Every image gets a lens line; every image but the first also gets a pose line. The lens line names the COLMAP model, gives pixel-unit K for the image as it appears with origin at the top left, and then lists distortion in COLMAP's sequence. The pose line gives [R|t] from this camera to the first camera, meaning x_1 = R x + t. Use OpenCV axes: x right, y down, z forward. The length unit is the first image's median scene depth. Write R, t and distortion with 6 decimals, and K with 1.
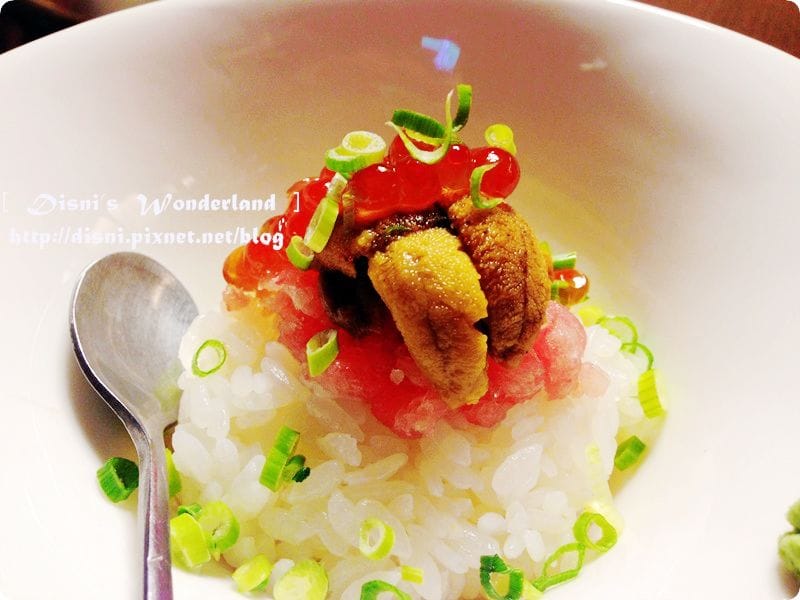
lens RADIAL K [[774.2, 0, 400.0], [0, 774.2, 300.0], [0, 0, 1]] dist [0.043141, 0.008606]
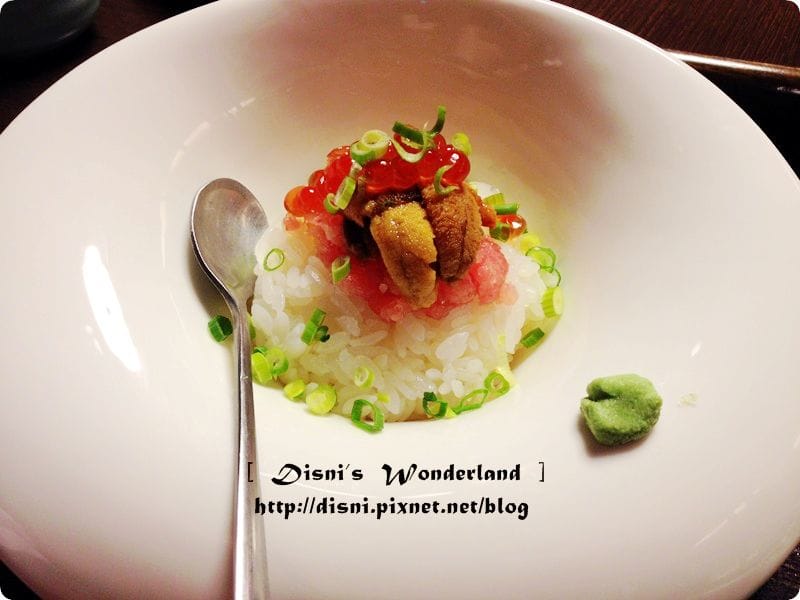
lens RADIAL K [[774.2, 0, 400.0], [0, 774.2, 300.0], [0, 0, 1]] dist [0.043141, 0.008606]
pose [[0.994588, 0.087953, -0.055310, 0.125366], [-0.073269, 0.971176, 0.226822, -0.256844], [0.073665, -0.221541, 0.972365, -0.638103]]
